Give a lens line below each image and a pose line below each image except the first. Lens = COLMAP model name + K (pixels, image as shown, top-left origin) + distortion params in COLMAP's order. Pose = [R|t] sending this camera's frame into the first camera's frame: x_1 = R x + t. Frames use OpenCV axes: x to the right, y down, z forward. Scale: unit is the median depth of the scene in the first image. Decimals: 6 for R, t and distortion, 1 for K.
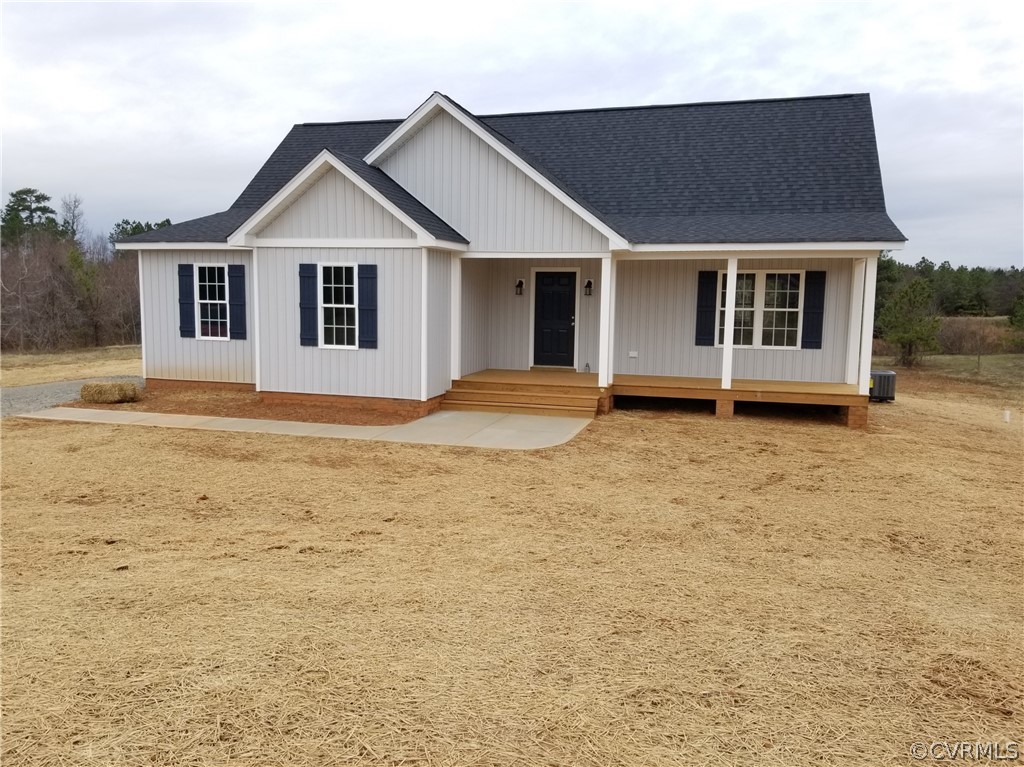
lens RADIAL K [[797.7, 0, 512.0], [0, 797.7, 383.5], [0, 0, 1]] dist [0.082842, -0.099640]
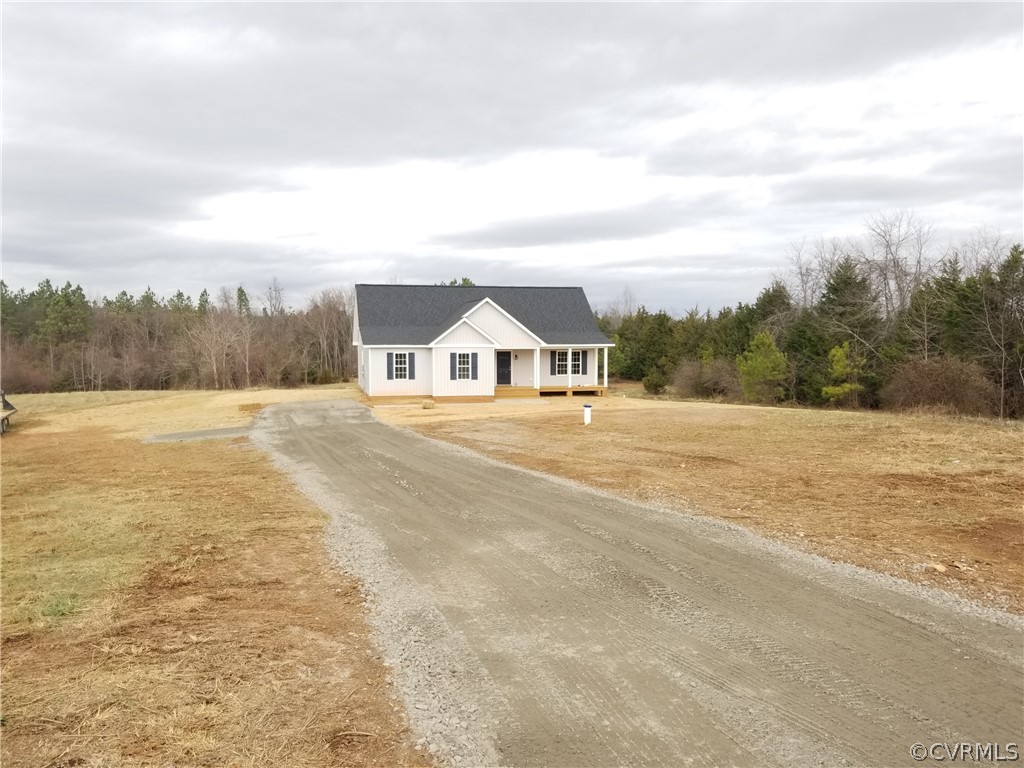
lens RADIAL K [[797.7, 0, 512.0], [0, 797.7, 384.0], [0, 0, 1]] dist [0.082842, -0.099640]
pose [[0.863465, -0.044034, 0.502482, -1.563979], [0.068697, 0.997166, -0.030664, 0.075270], [-0.499708, 0.060996, 0.864044, -1.688845]]
